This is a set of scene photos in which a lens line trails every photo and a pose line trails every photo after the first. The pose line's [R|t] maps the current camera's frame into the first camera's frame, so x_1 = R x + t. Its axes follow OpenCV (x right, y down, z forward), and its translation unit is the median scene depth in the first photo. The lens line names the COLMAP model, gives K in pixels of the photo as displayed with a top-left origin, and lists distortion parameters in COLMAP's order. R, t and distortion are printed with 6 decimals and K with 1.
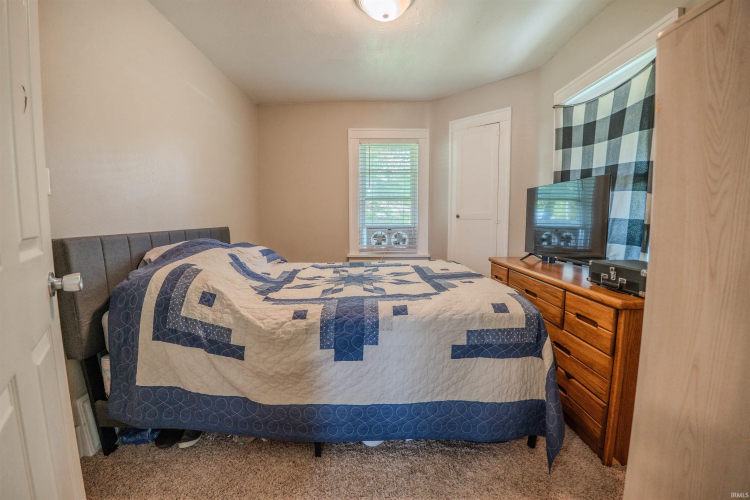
lens RADIAL K [[304.9, 0, 371.5], [0, 304.9, 248.0], [0, 0, 1]] dist [-0.054392, -0.000066]
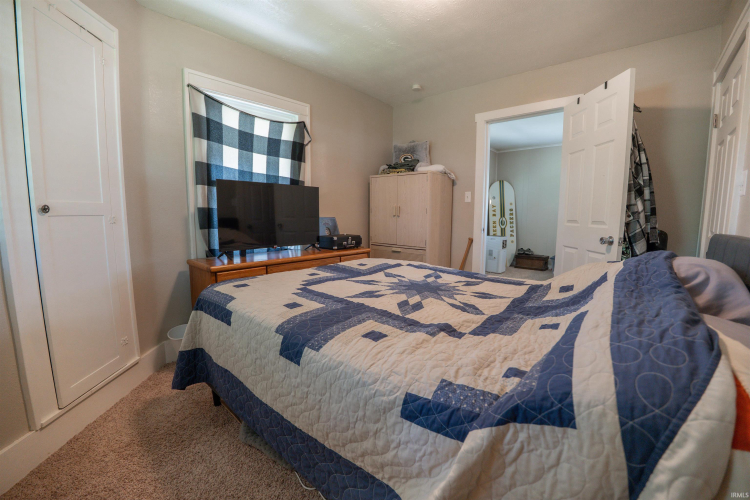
lens RADIAL K [[304.9, 0, 371.5], [0, 304.9, 248.0], [0, 0, 1]] dist [-0.054392, -0.000066]
pose [[-0.745528, -0.076432, 0.662077, -0.502424], [0.059537, 0.981793, 0.180382, -0.168035], [-0.663810, 0.173898, -0.727404, 1.743265]]
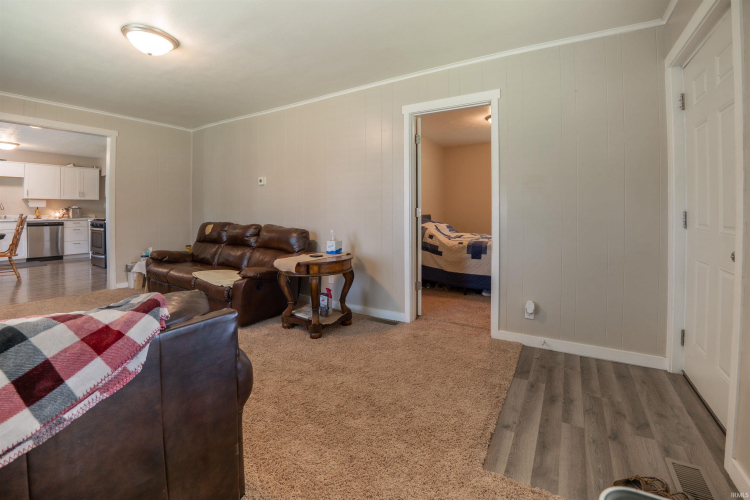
lens RADIAL K [[319.9, 0, 375.4], [0, 319.9, 209.7], [0, 0, 1]] dist [-0.036356, 0.000282]
pose [[0.854435, 0.001778, -0.519555, 0.683282], [-0.048522, 0.995897, -0.076389, 0.172963], [0.517287, 0.090479, 0.851015, -2.154490]]
